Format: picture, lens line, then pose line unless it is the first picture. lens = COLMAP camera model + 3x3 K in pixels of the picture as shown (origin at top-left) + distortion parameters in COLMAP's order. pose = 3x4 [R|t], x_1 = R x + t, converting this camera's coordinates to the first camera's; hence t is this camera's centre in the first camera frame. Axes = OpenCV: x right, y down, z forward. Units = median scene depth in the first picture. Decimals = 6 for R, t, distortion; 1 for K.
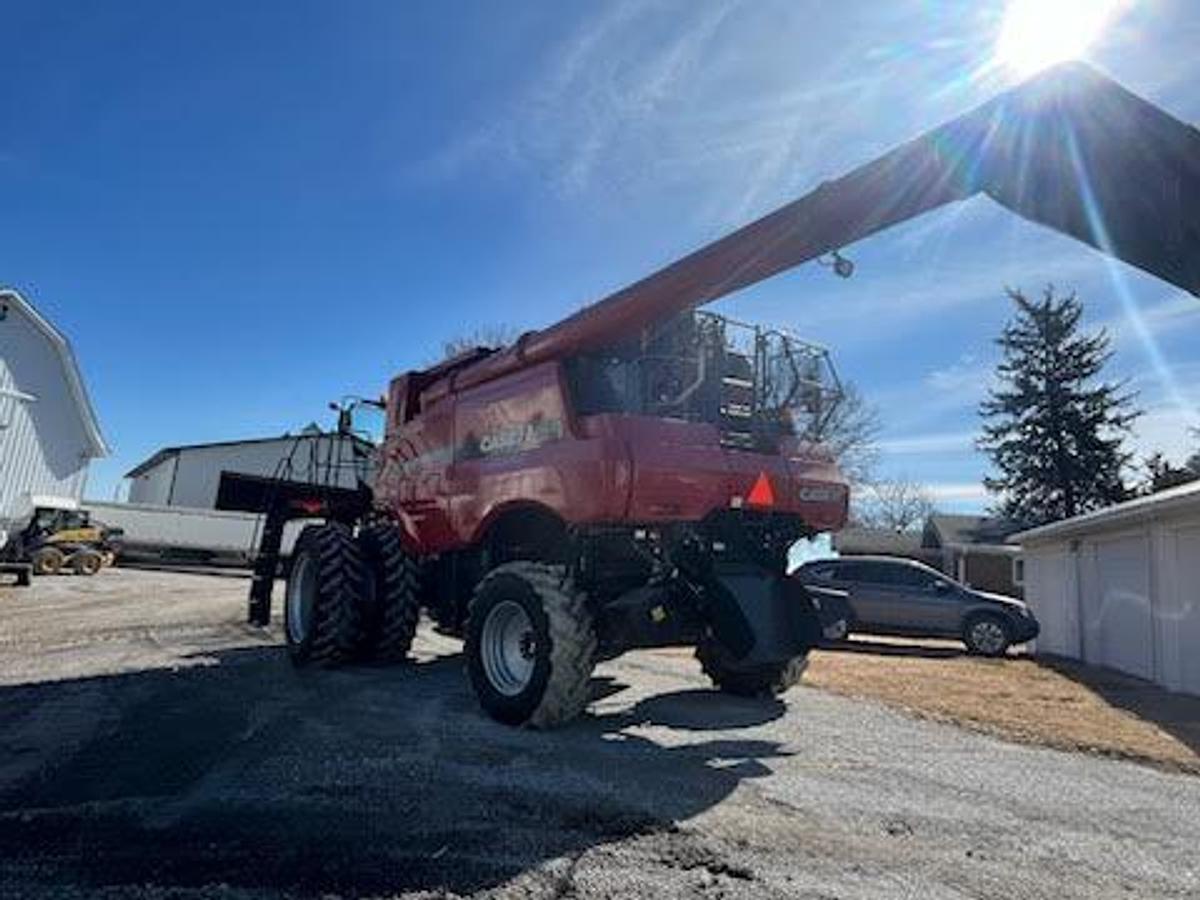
lens RADIAL K [[895.8, 0, 604.9], [0, 895.8, 453.1], [0, 0, 1]] dist [0.031340, -0.051455]
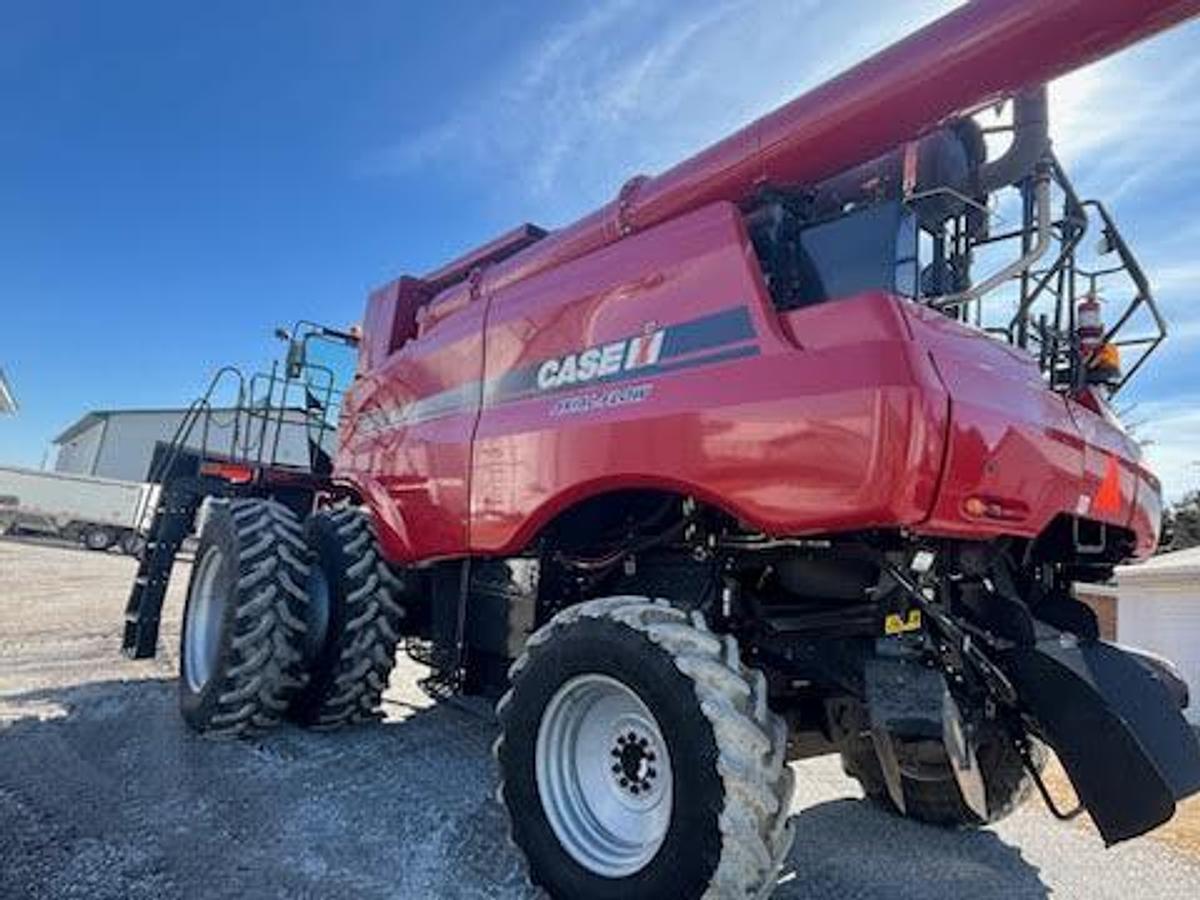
lens RADIAL K [[895.8, 0, 604.9], [0, 895.8, 453.1], [0, 0, 1]] dist [0.031340, -0.051455]
pose [[0.996703, 0.064193, 0.049615, -0.099849], [-0.064056, 0.997937, -0.004341, 0.031358], [-0.049792, 0.001148, 0.998759, 0.359338]]
